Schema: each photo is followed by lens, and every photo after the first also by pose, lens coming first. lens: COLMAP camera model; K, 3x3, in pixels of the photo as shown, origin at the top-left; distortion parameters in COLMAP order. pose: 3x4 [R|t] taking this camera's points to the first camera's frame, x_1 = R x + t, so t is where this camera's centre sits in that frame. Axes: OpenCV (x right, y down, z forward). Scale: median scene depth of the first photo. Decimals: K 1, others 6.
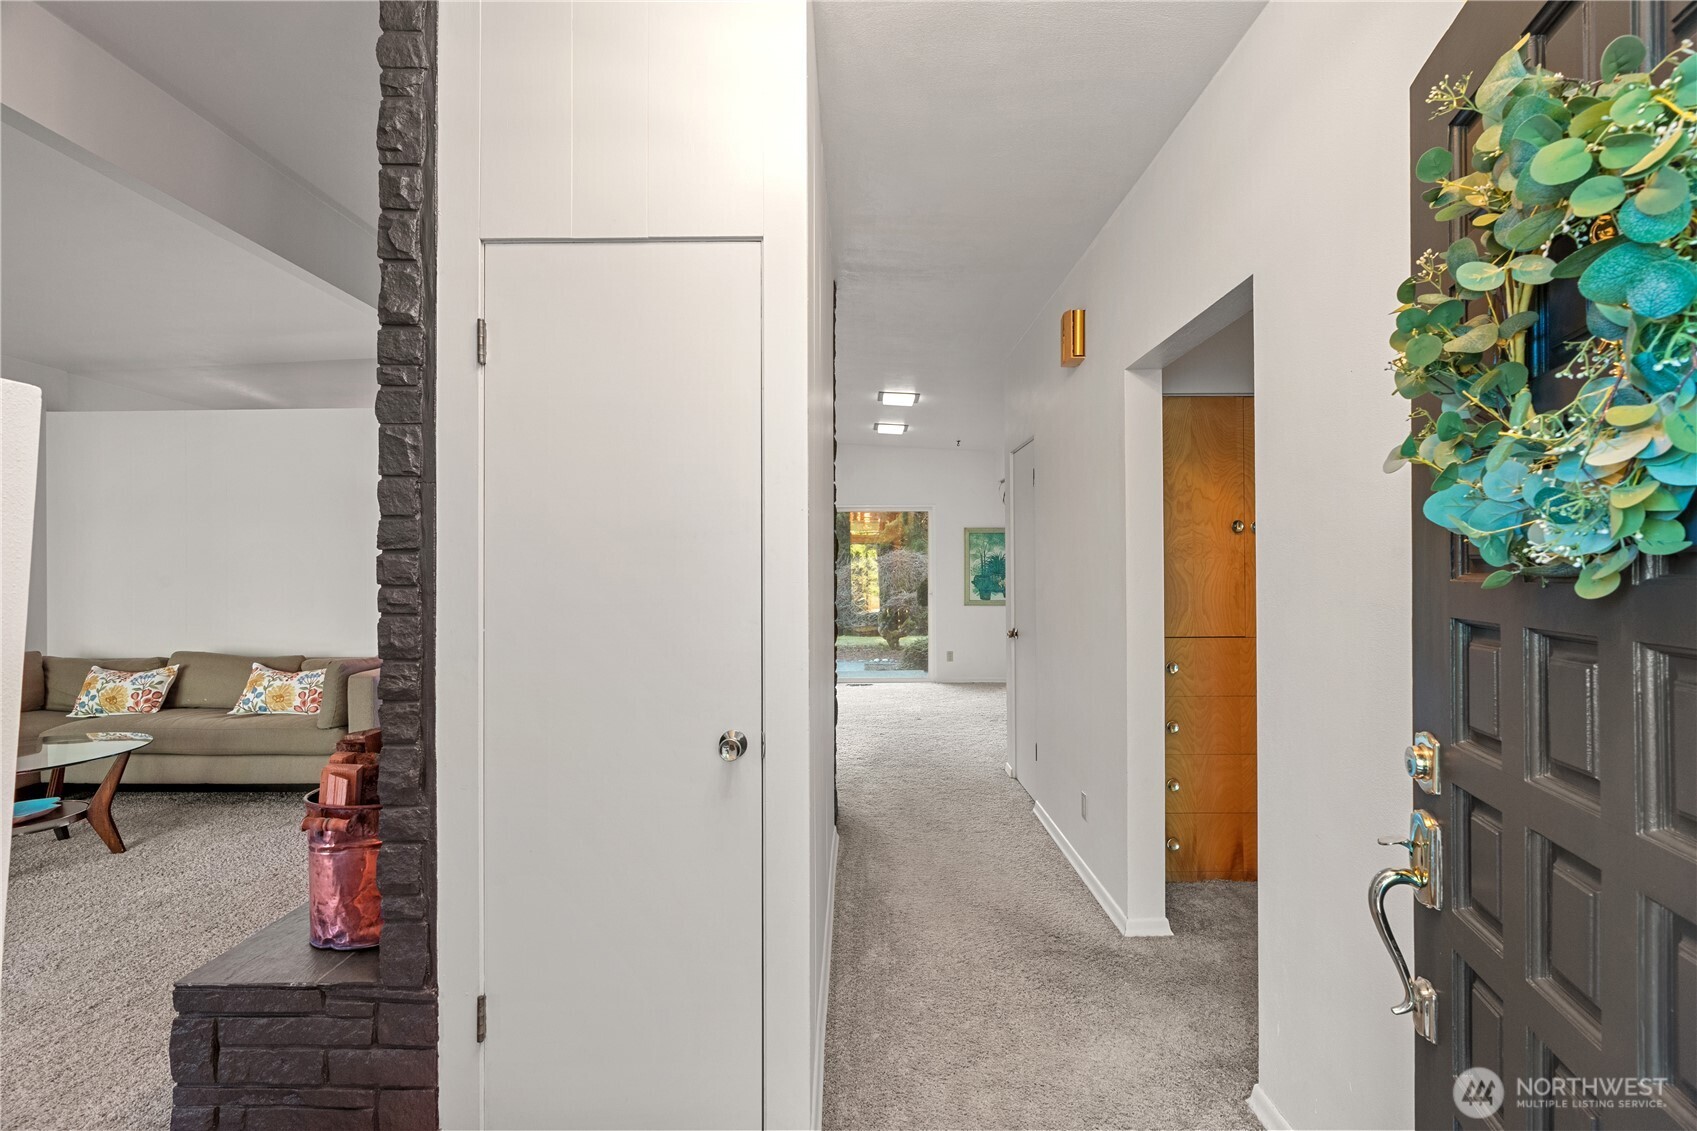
lens RADIAL K [[761.9, 0, 858.6], [0, 761.9, 562.6], [0, 0, 1]] dist [-0.009416, 0.003131]
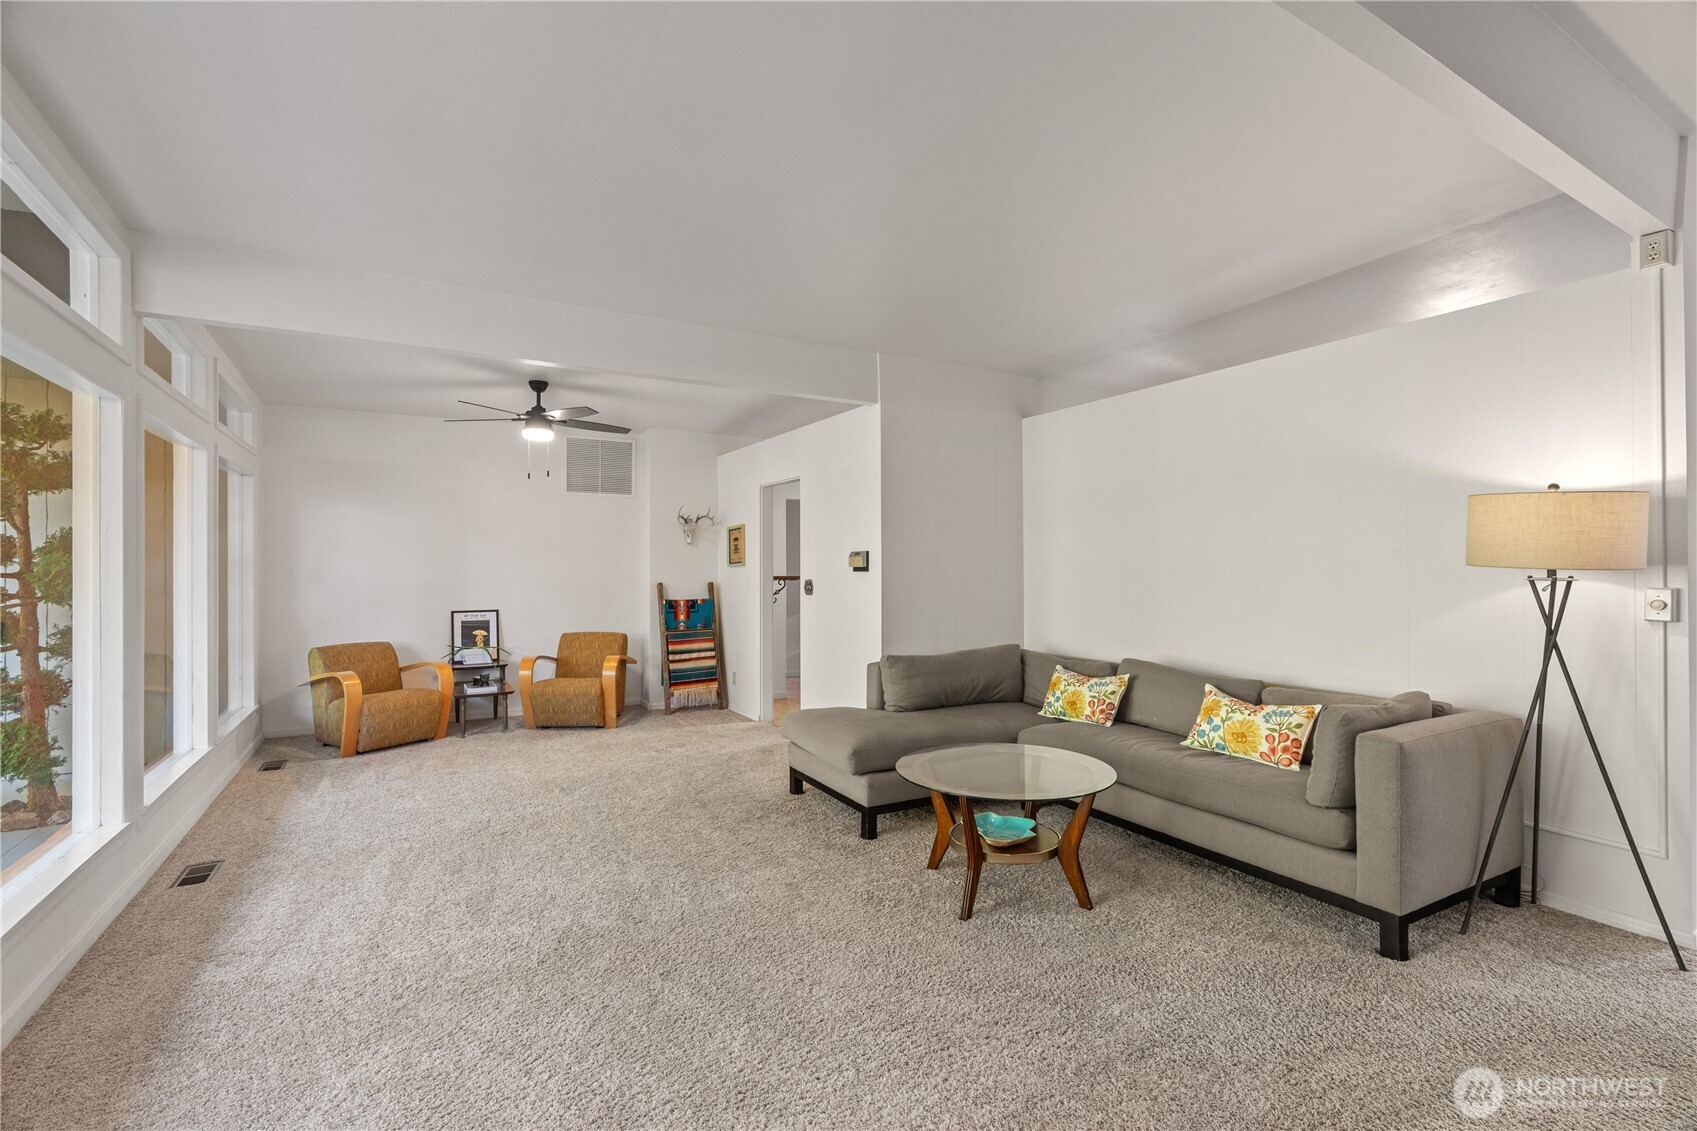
lens RADIAL K [[761.9, 0, 850.3], [0, 761.9, 567.1], [0, 0, 1]] dist [-0.009416, 0.003131]
pose [[0.503610, 0.003362, -0.863924, -0.304468], [0.004157, 0.999971, 0.006315, 0.002438], [0.863921, -0.006772, 0.503582, 0.281589]]
